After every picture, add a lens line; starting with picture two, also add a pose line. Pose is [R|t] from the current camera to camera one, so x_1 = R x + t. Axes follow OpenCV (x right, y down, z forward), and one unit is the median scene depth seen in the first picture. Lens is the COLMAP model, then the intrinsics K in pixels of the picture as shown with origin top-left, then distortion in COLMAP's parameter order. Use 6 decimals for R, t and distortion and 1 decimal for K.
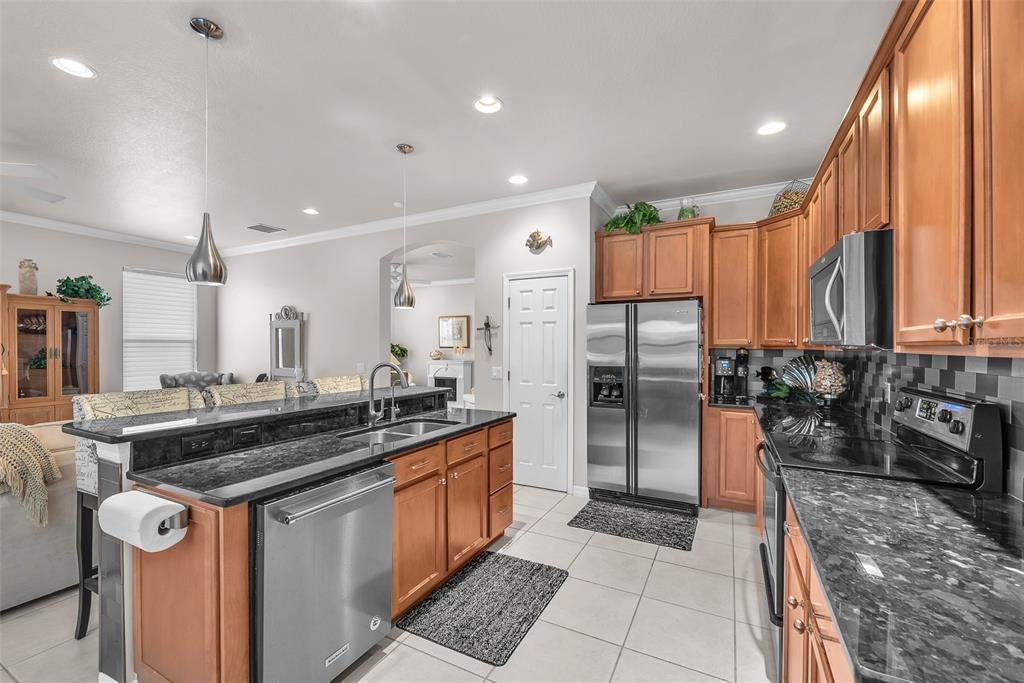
lens RADIAL K [[430.3, 0, 515.4], [0, 430.3, 345.3], [0, 0, 1]] dist [-0.000610, 0.000070]
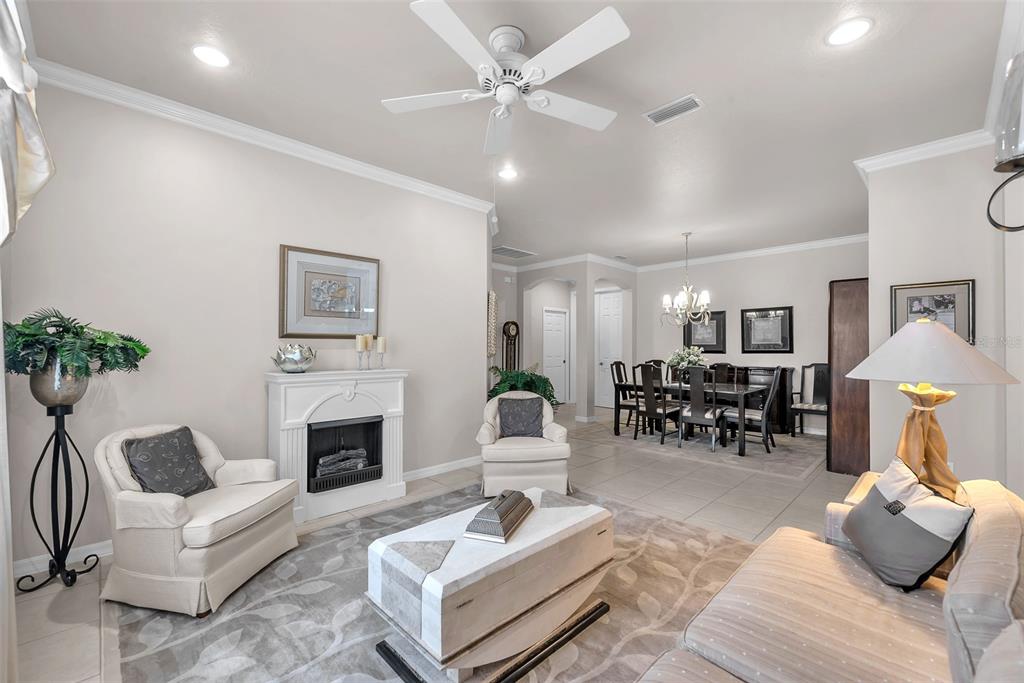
lens RADIAL K [[430.3, 0, 515.4], [0, 430.3, 345.3], [0, 0, 1]] dist [-0.000610, 0.000070]
pose [[0.317402, 0.004220, 0.948282, -0.782599], [-0.001958, 0.999991, -0.003795, 0.021795], [-0.948289, -0.000652, 0.317408, 1.291250]]
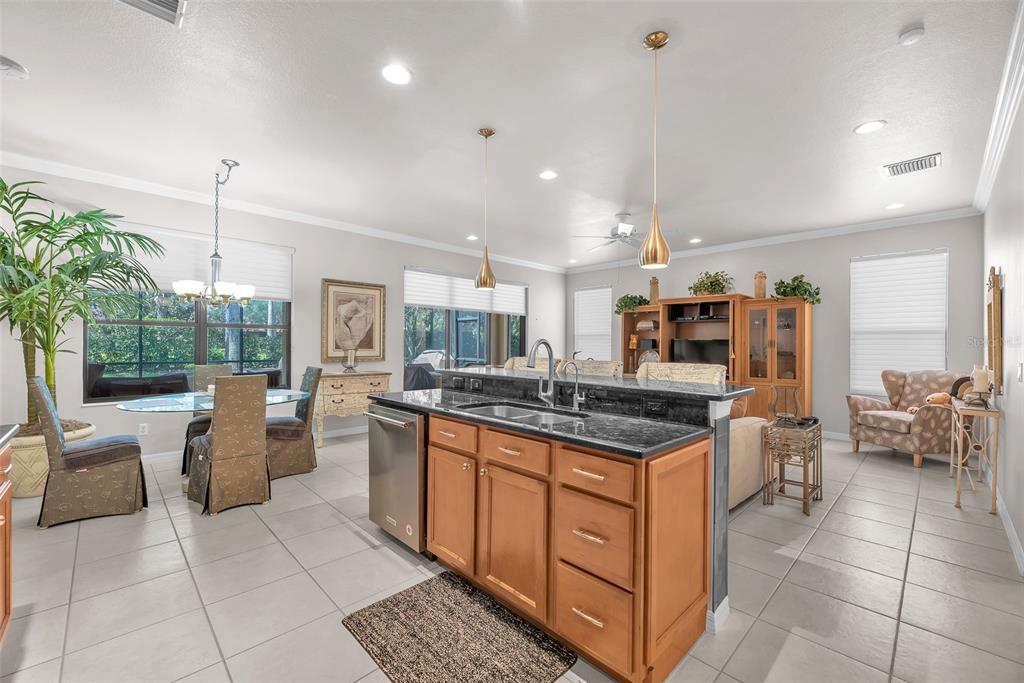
lens RADIAL K [[422.2, 0, 502.3], [0, 422.2, 347.1], [0, 0, 1]] dist [-0.000268, -0.000078]
pose [[-0.341262, -0.001937, -0.939966, 0.269648], [-0.007016, 0.999975, 0.000487, 0.026873], [0.939942, 0.006761, -0.341268, 0.577659]]
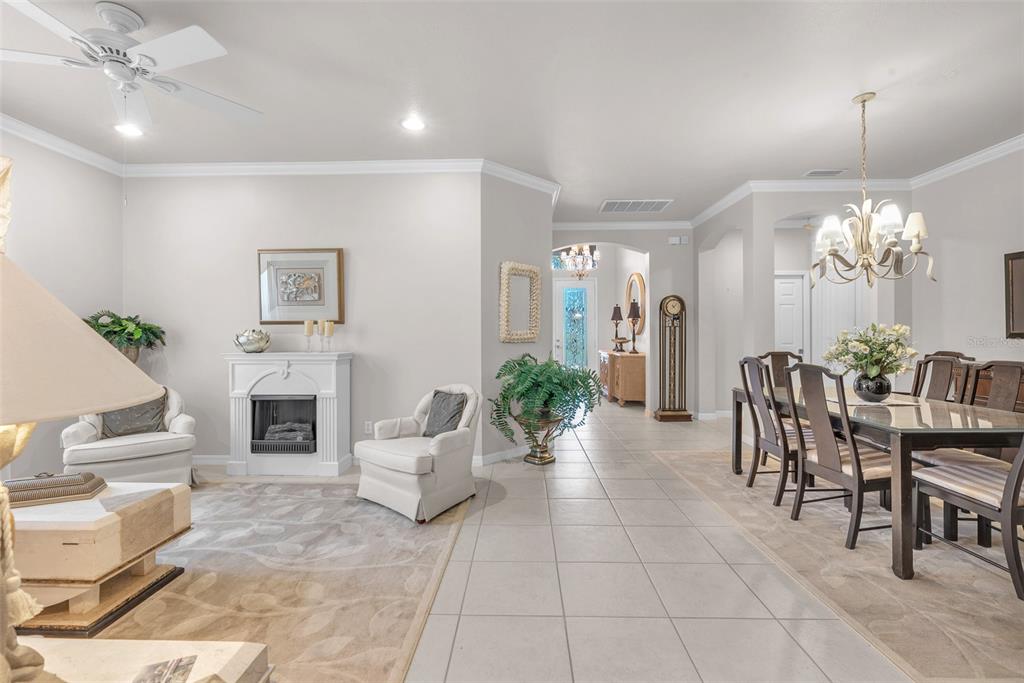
lens RADIAL K [[448.9, 0, 512.8], [0, 448.9, 336.5], [0, 0, 1]] dist [0.001098, -0.000065]
pose [[0.904788, -0.009572, 0.425755, -0.251459], [0.006521, 0.999942, 0.008623, 0.026703], [-0.425813, -0.005025, 0.904797, 0.899917]]
